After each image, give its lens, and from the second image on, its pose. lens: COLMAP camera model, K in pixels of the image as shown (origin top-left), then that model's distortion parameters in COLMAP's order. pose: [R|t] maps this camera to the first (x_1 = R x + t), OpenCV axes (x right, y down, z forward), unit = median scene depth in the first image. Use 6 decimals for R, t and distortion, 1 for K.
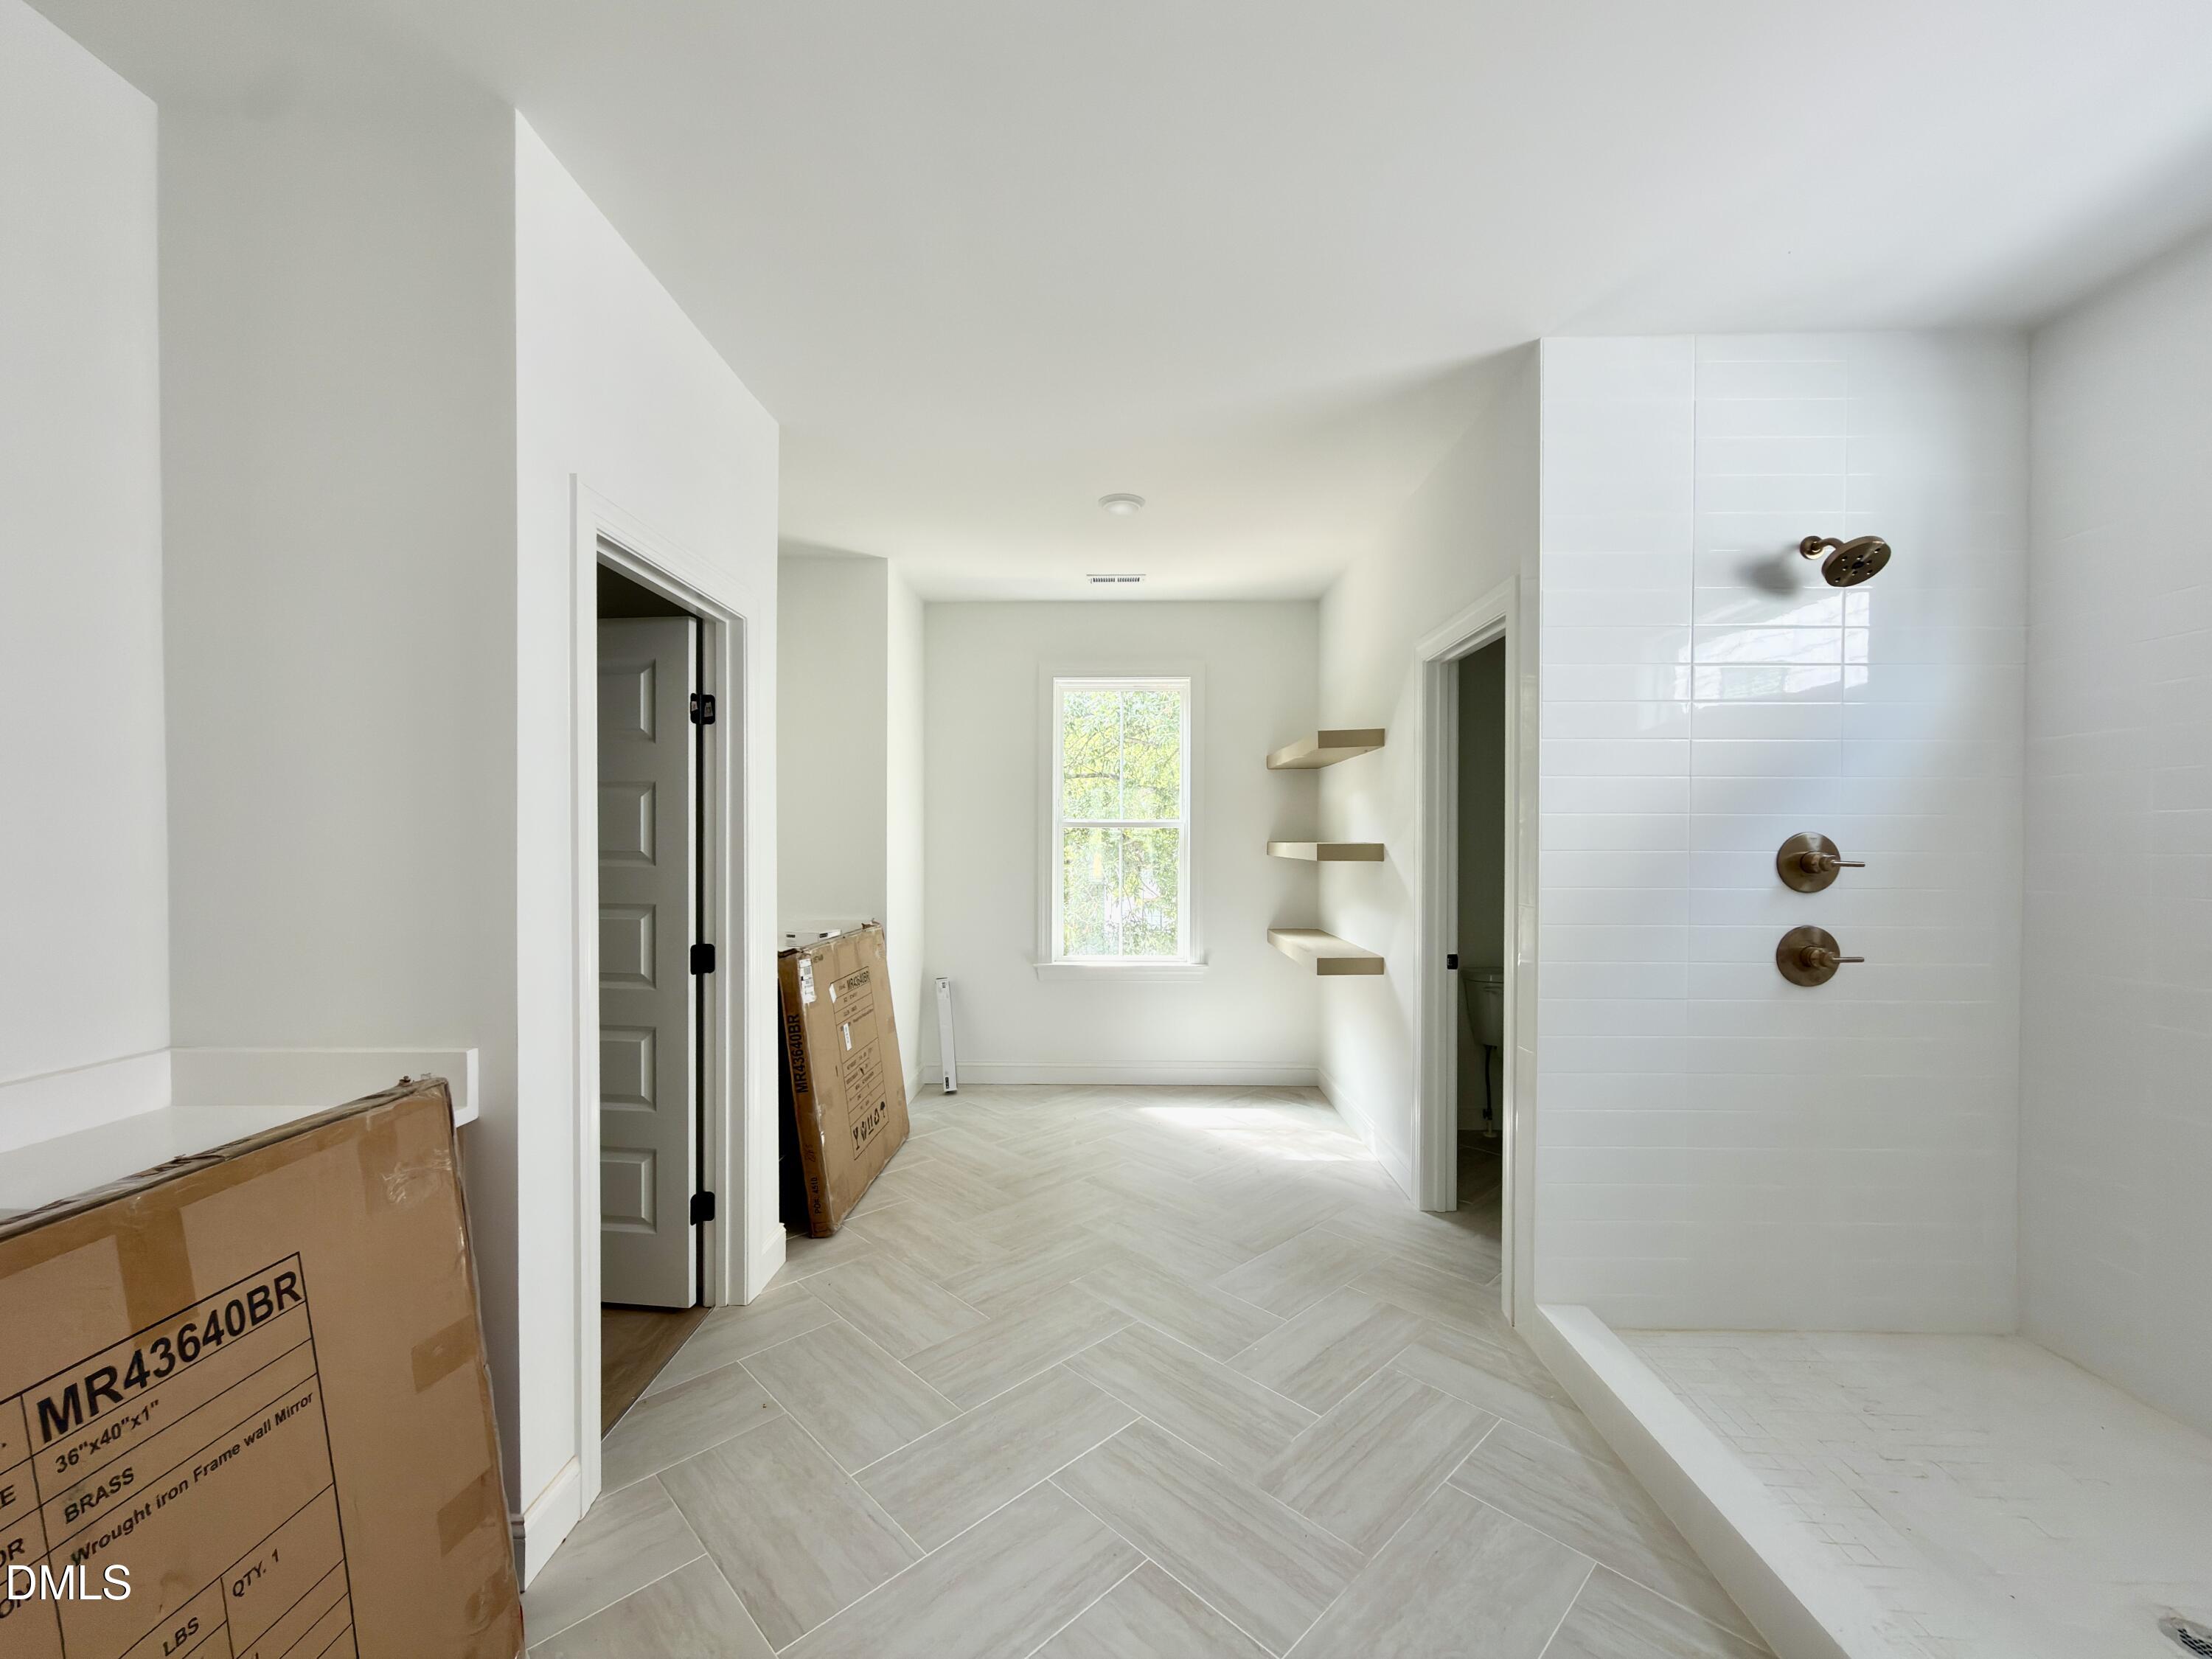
lens RADIAL K [[902.6, 0, 1105.6], [0, 902.6, 845.8], [0, 0, 1]] dist [-0.000711, -0.000081]
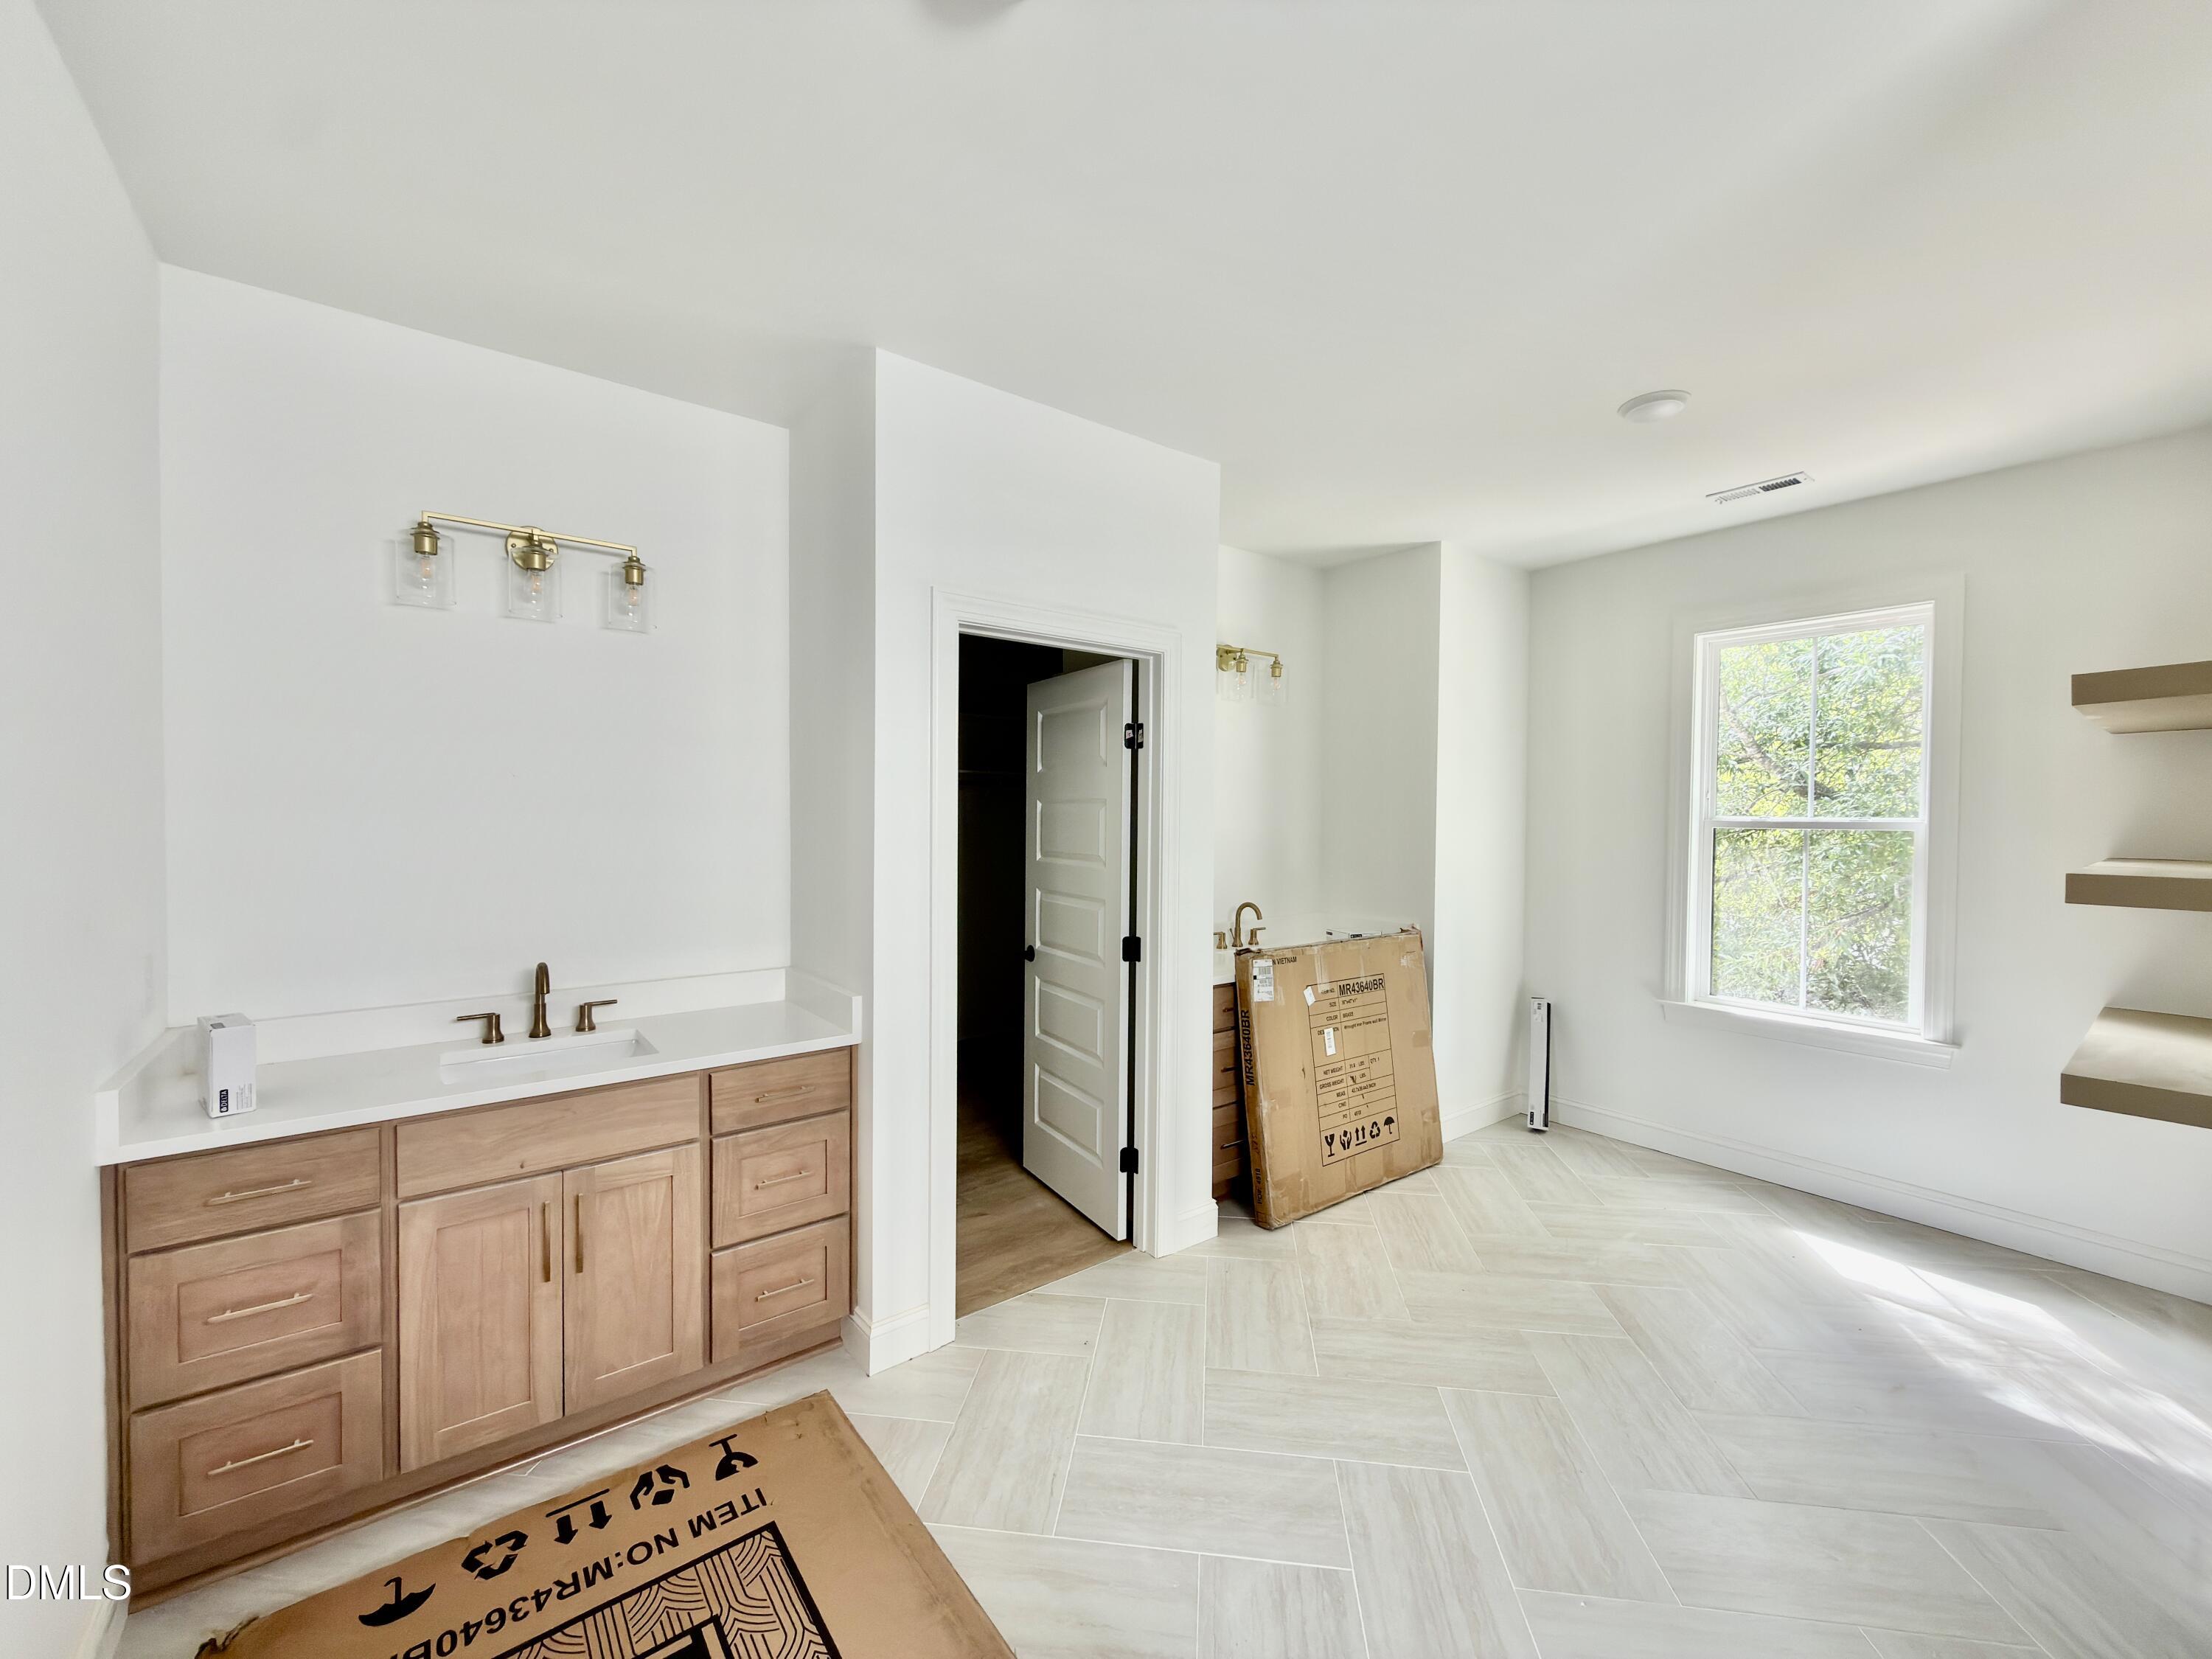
lens RADIAL K [[884.9, 0, 1099.2], [0, 884.9, 823.3], [0, 0, 1]] dist [0.002055, 0.000364]
pose [[0.622178, 0.013273, -0.782763, 0.321112], [-0.010993, 0.999906, 0.008216, -0.035791], [0.782798, 0.003493, 0.622266, 0.188731]]
